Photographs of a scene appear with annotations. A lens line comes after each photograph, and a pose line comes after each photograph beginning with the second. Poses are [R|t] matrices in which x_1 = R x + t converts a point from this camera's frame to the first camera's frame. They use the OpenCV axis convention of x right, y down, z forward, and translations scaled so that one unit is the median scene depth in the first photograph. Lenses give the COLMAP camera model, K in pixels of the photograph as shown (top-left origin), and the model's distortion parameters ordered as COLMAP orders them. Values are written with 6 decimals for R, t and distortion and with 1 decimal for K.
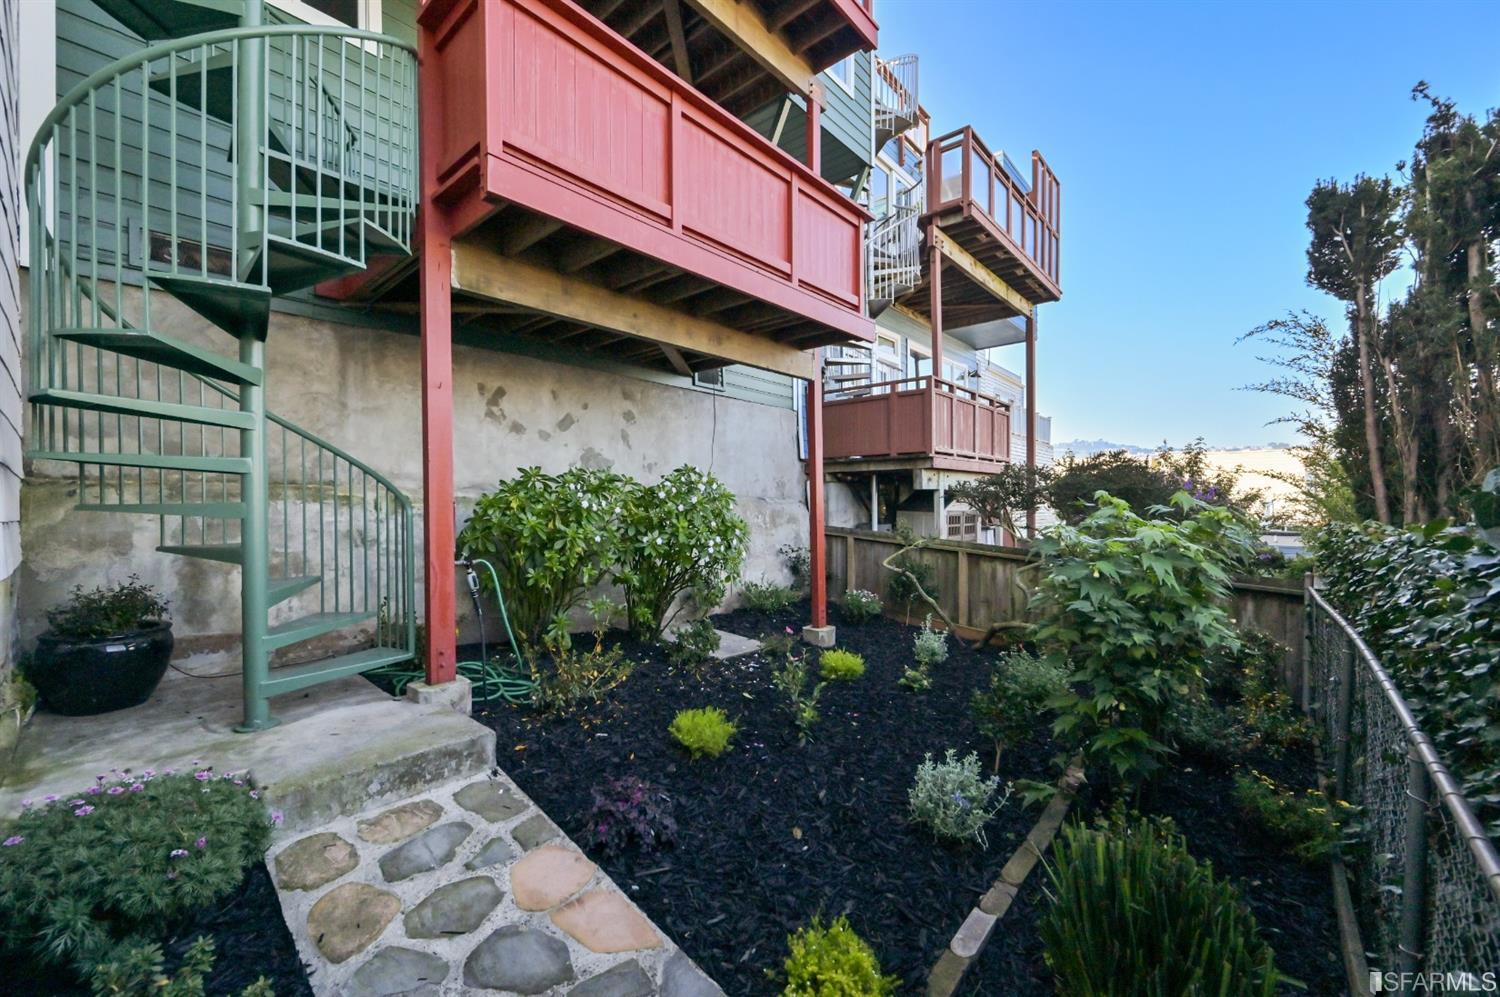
lens RADIAL K [[609.5, 0, 746.7], [0, 609.5, 498.9], [0, 0, 1]] dist [-0.003084, -0.000057]
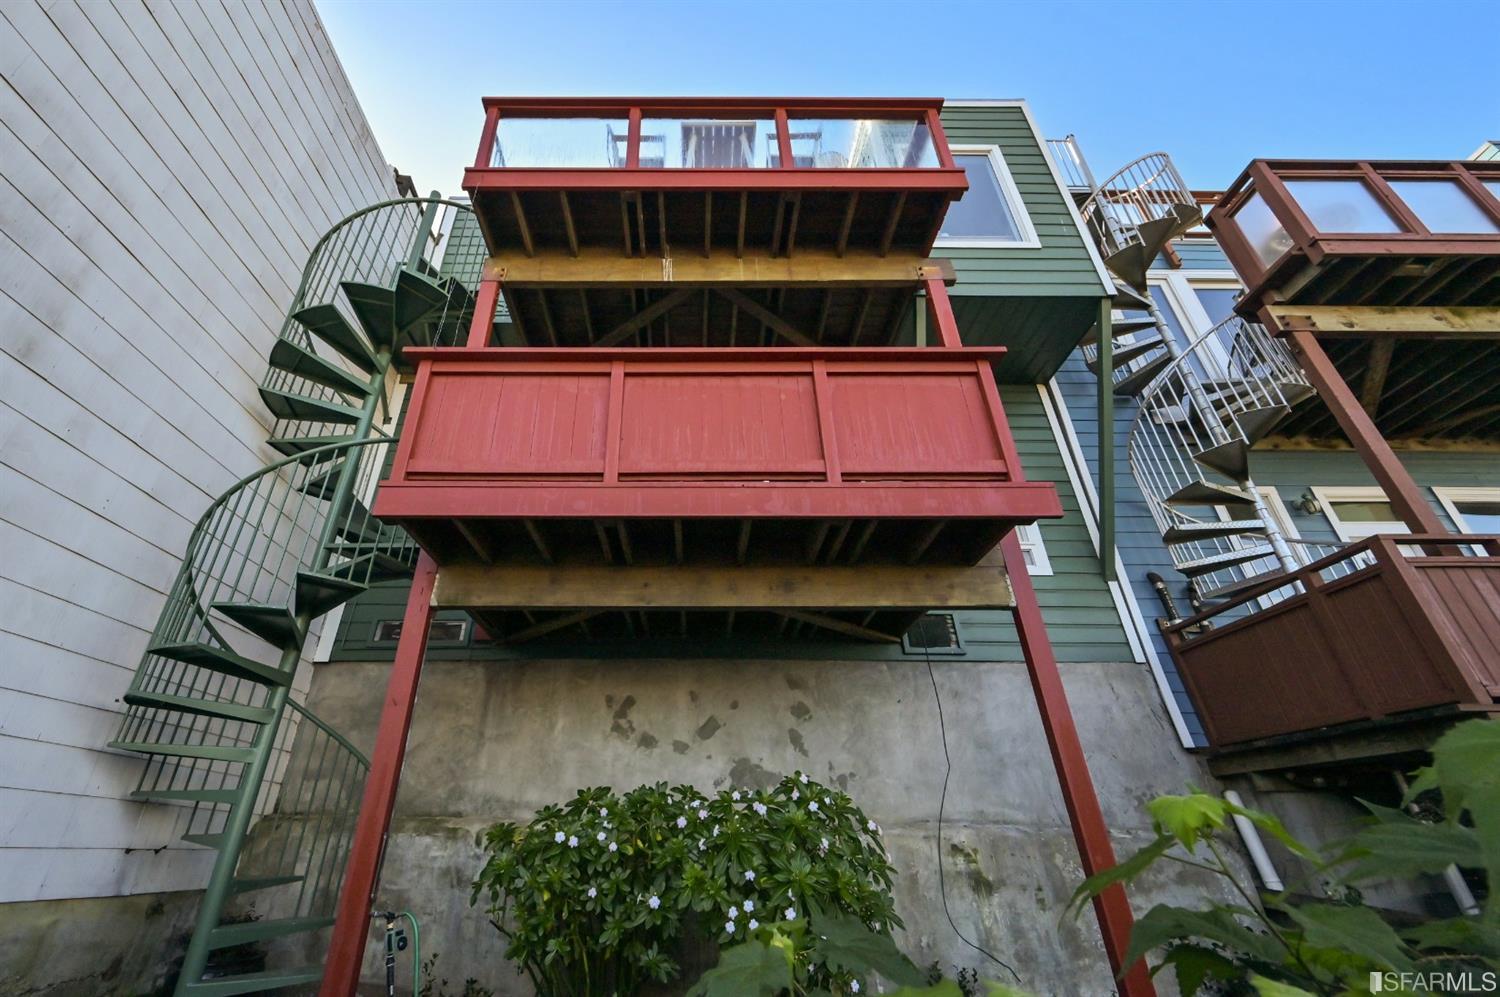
lens RADIAL K [[609.5, 0, 690.0], [0, 609.5, 502.6], [0, 0, 1]] dist [-0.003084, -0.000057]
pose [[0.653289, -0.364214, -0.663748, 0.329919], [0.000139, 0.876746, -0.480954, 0.005835], [0.757109, 0.314110, 0.572819, 0.368513]]
